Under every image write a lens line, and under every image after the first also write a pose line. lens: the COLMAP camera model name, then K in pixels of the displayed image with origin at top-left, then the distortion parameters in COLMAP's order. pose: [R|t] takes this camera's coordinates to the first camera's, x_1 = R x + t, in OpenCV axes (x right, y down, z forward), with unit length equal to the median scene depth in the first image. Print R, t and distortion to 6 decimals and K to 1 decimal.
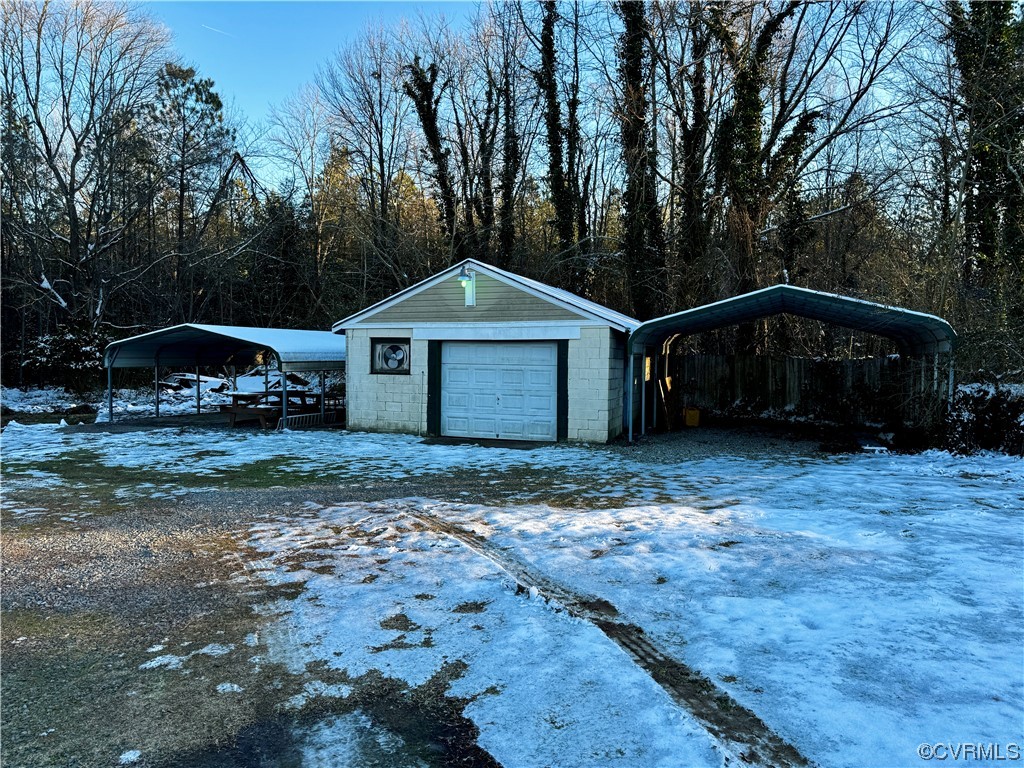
lens RADIAL K [[725.1, 0, 509.8], [0, 725.1, 383.6], [0, 0, 1]] dist [0.032415, -0.020092]
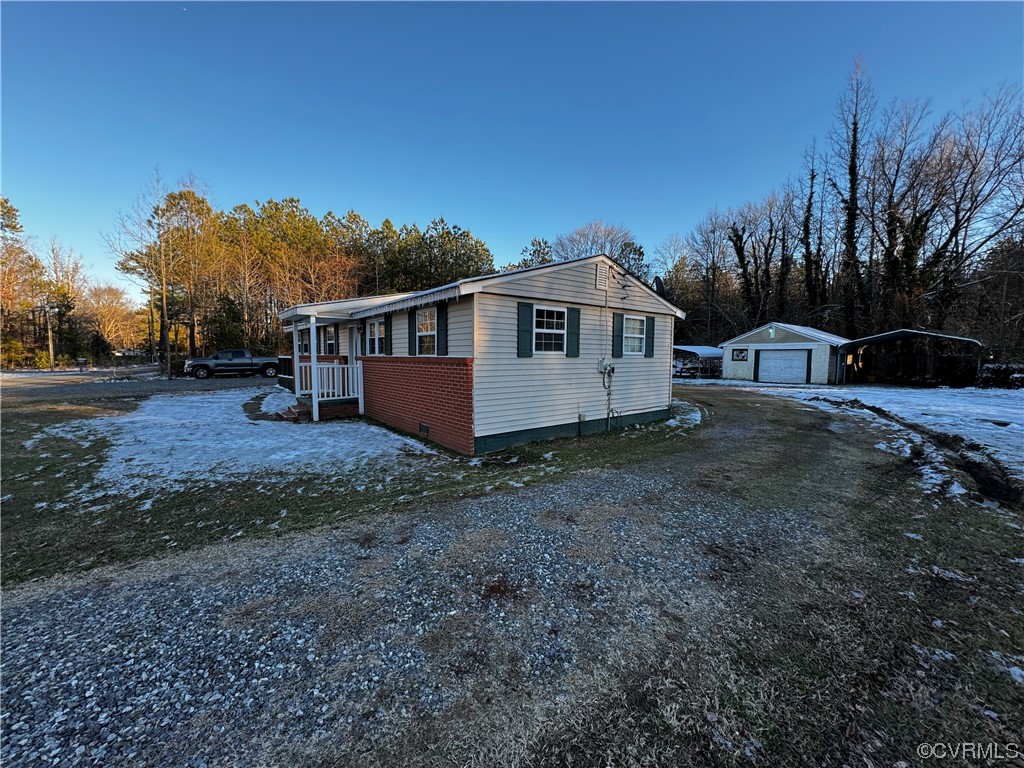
lens RADIAL K [[406.0, 0, 510.6], [0, 406.0, 379.6], [0, 0, 1]] dist [-0.002247, 0.000017]
pose [[0.846368, 0.026296, -0.531949, -0.069916], [-0.014107, 0.999537, 0.026965, 0.033194], [0.532412, -0.015318, 0.846347, -0.952360]]
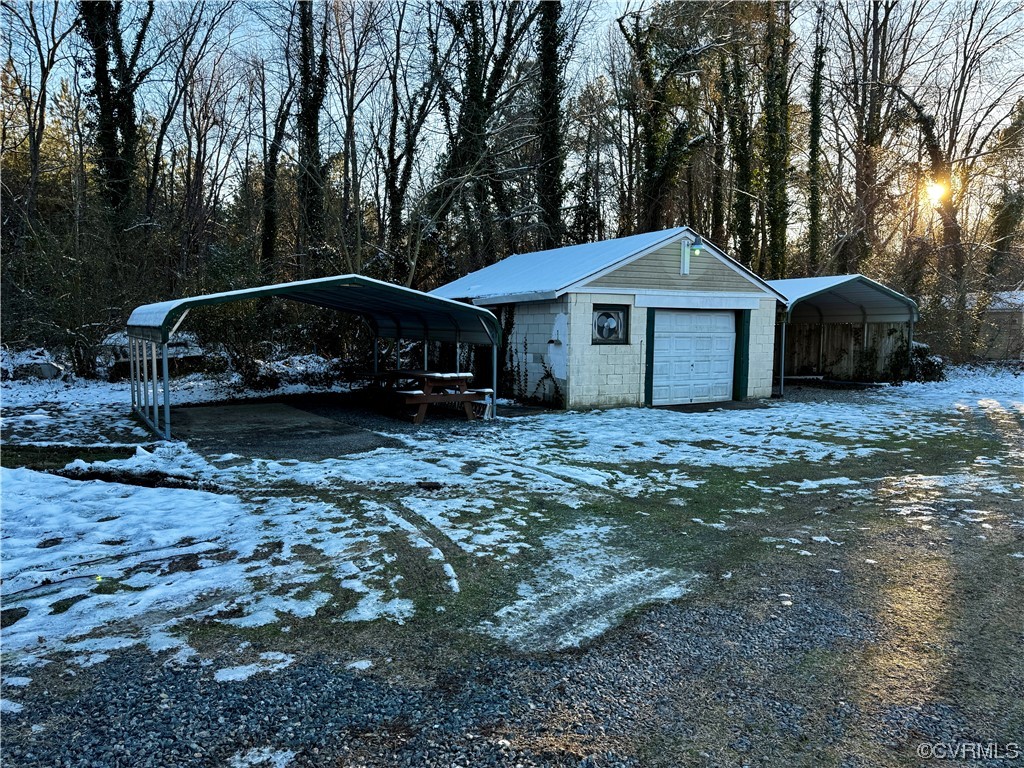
lens RADIAL K [[725.1, 0, 507.9], [0, 725.1, 387.7], [0, 0, 1]] dist [0.032415, -0.020092]
pose [[0.617008, -0.071861, 0.783669, -0.953297], [0.023146, 0.997048, 0.073204, -0.027845], [-0.786616, -0.027029, 0.616850, 0.534953]]
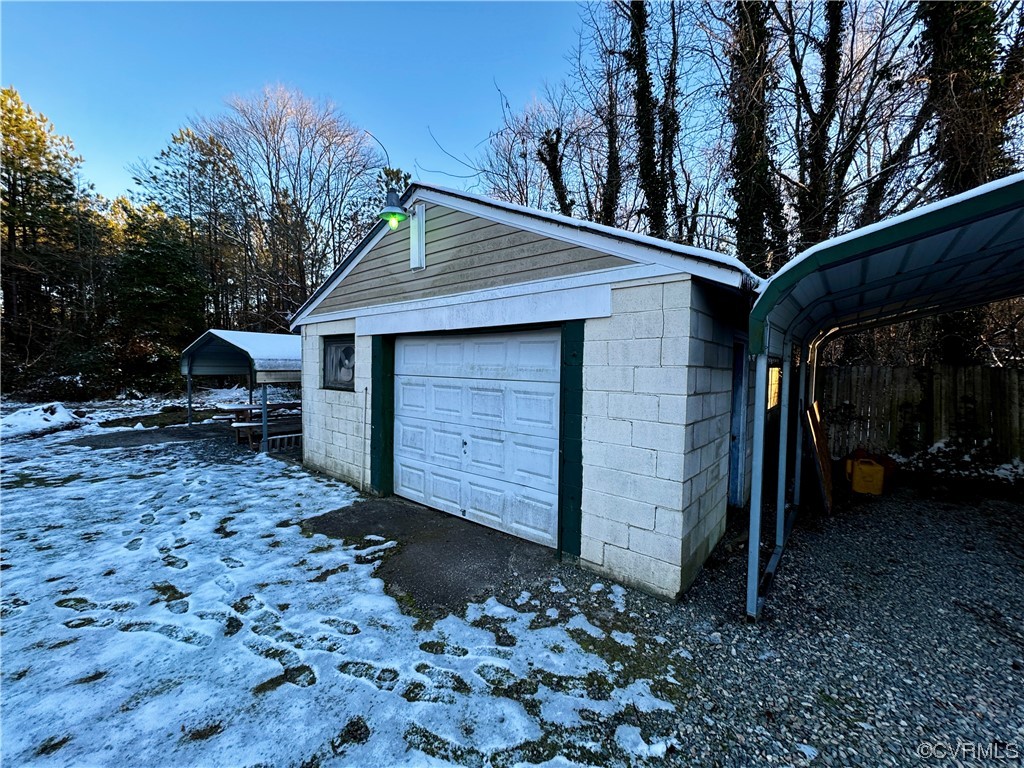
lens RADIAL K [[406.0, 0, 516.2], [0, 406.0, 383.8], [0, 0, 1]] dist [-0.002247, 0.000017]
pose [[0.947502, 0.018563, -0.319211, 0.107000], [-0.019763, 0.999805, -0.000521, -0.021525], [0.319139, 0.006802, 0.947683, 0.695700]]
